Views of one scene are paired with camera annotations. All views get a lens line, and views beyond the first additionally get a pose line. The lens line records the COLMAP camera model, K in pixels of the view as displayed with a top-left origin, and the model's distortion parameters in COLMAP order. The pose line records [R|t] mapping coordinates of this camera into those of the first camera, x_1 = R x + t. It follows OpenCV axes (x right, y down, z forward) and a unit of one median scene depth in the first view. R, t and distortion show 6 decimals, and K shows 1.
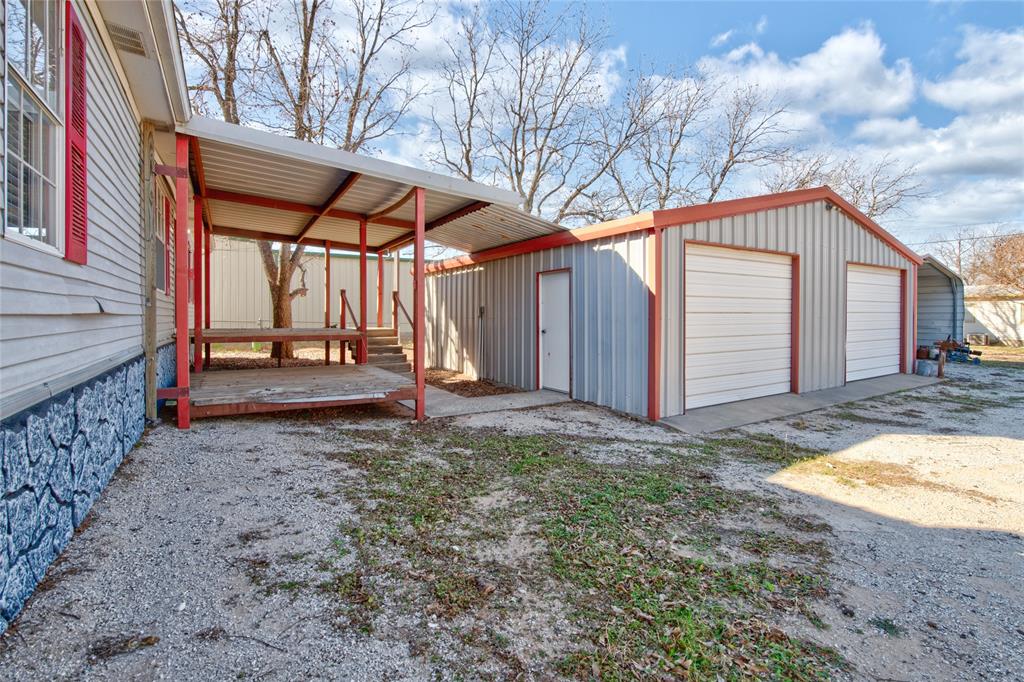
lens RADIAL K [[449.8, 0, 509.9], [0, 449.8, 327.9], [0, 0, 1]] dist [0.000440, 0.000270]
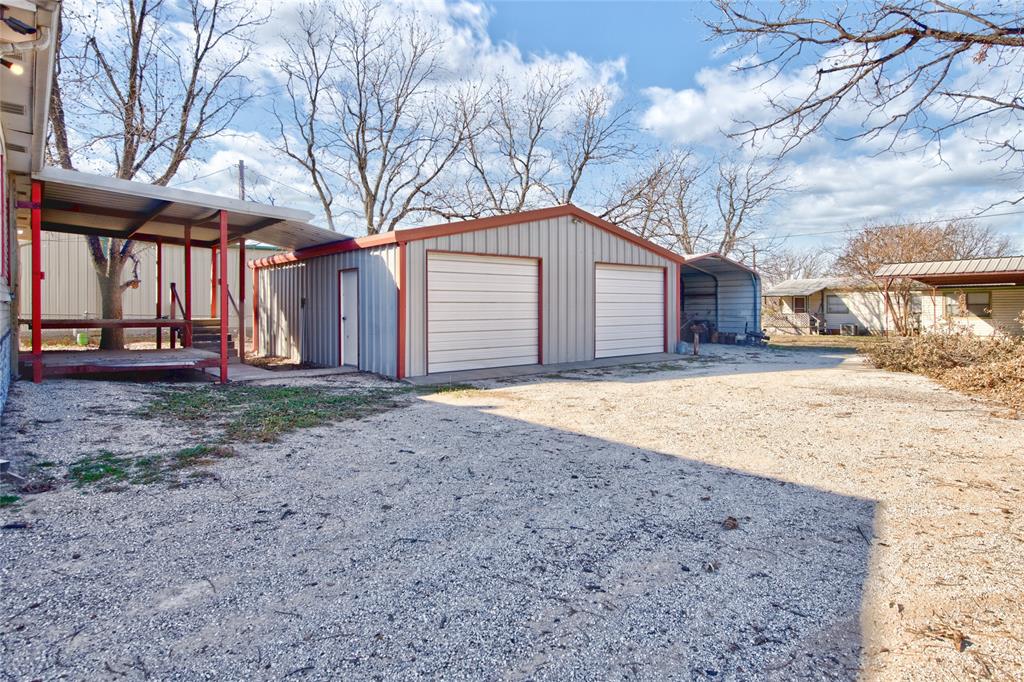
lens RADIAL K [[574.8, 0, 512.3], [0, 574.8, 323.8], [0, 0, 1]] dist [0.006218, 0.000201]
pose [[0.990594, -0.007826, 0.136612, 0.257823], [0.008264, 0.999962, -0.002642, 0.024962], [-0.136586, 0.003746, 0.990621, -0.505186]]
